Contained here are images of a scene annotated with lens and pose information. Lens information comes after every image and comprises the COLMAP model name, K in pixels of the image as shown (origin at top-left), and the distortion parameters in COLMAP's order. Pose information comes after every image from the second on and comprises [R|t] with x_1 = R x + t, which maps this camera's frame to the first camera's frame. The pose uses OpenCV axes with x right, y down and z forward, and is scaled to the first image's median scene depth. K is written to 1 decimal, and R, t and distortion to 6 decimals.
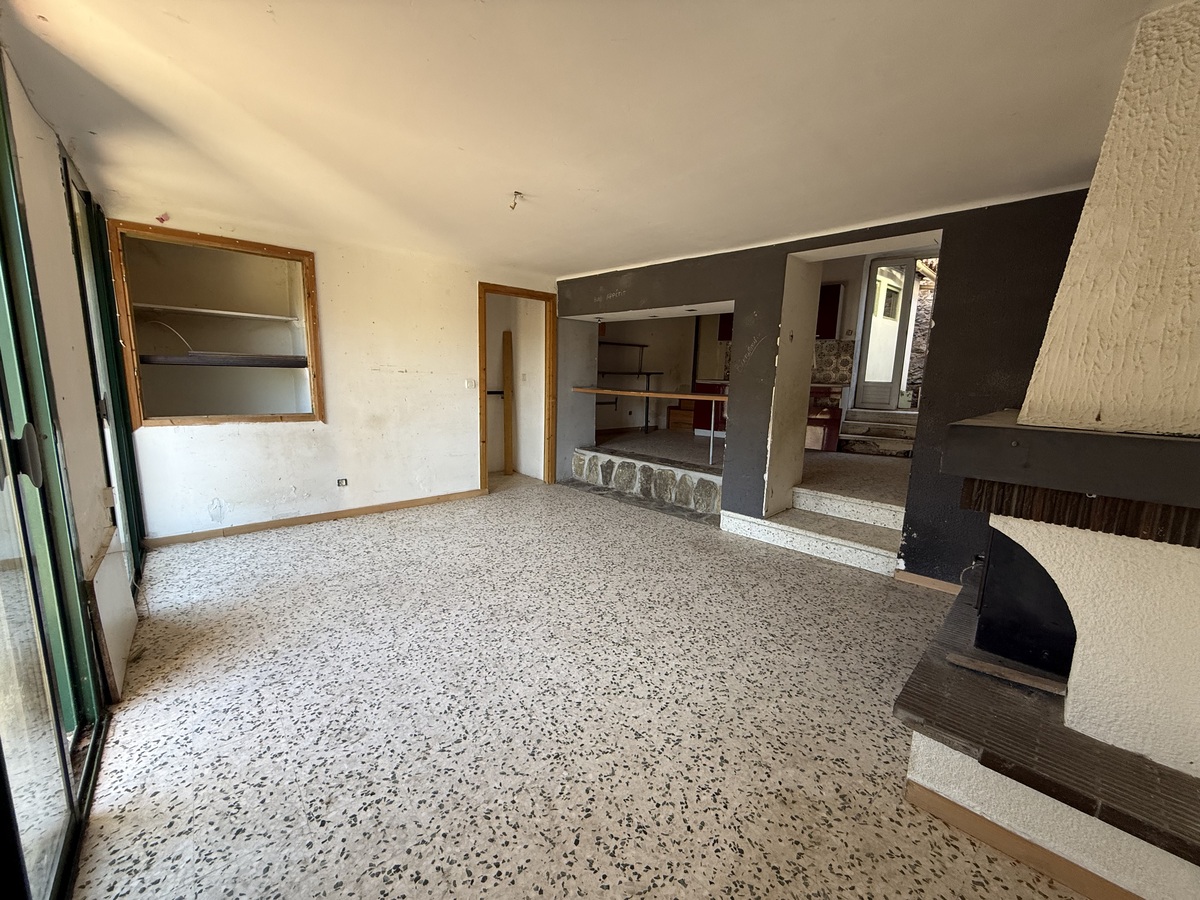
lens RADIAL K [[482.1, 0, 597.9], [0, 482.1, 452.1], [0, 0, 1]] dist [-0.000185, 0.000289]
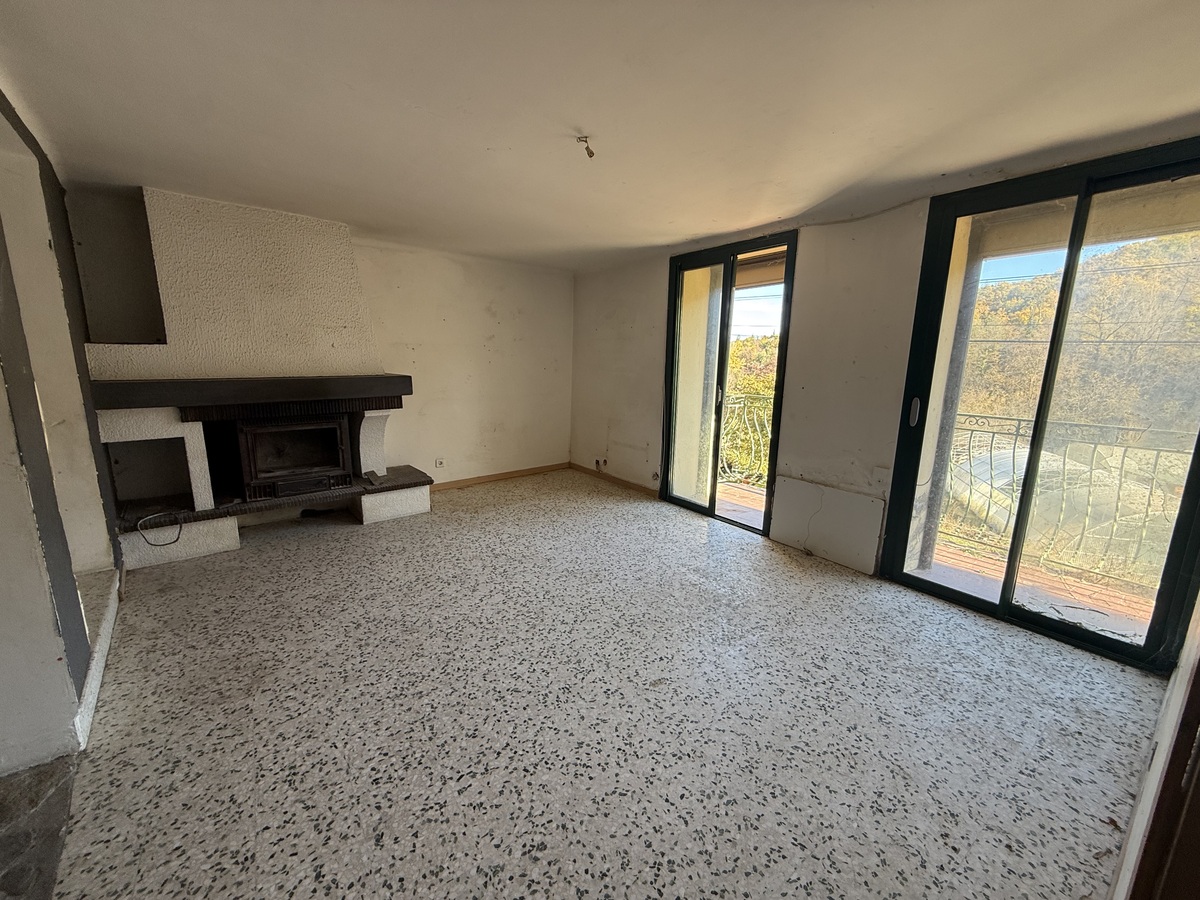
lens RADIAL K [[482.1, 0, 601.1], [0, 482.1, 451.3], [0, 0, 1]] dist [-0.000185, 0.000289]
pose [[-0.996660, -0.056045, 0.059401, -0.247877], [-0.031928, 0.936864, 0.348232, -0.309003], [-0.075167, 0.345172, -0.935524, 1.748642]]
